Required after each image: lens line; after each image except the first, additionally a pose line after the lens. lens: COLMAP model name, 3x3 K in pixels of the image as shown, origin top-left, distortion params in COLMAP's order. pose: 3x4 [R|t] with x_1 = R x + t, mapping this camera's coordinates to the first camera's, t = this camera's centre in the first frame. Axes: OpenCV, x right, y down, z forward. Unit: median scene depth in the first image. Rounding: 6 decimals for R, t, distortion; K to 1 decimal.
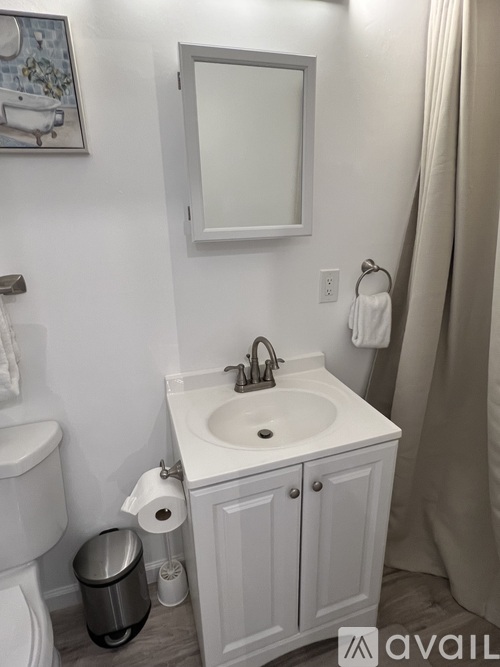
lens RADIAL K [[369.8, 0, 248.6], [0, 369.8, 333.8], [0, 0, 1]] dist [-0.005129, 0.001856]
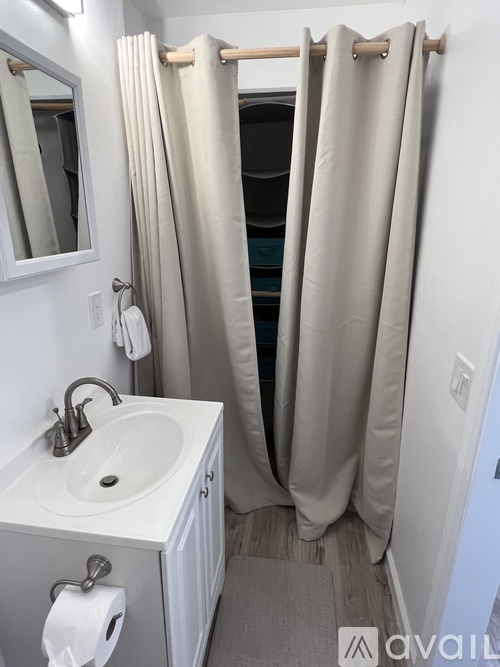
lens RADIAL K [[369.8, 0, 249.3], [0, 369.8, 332.5], [0, 0, 1]] dist [-0.005129, 0.001856]
pose [[0.430139, -0.240251, 0.870207, -0.488803], [0.269079, 0.954243, 0.130448, -0.095197], [-0.861729, 0.178044, 0.475104, 0.213642]]
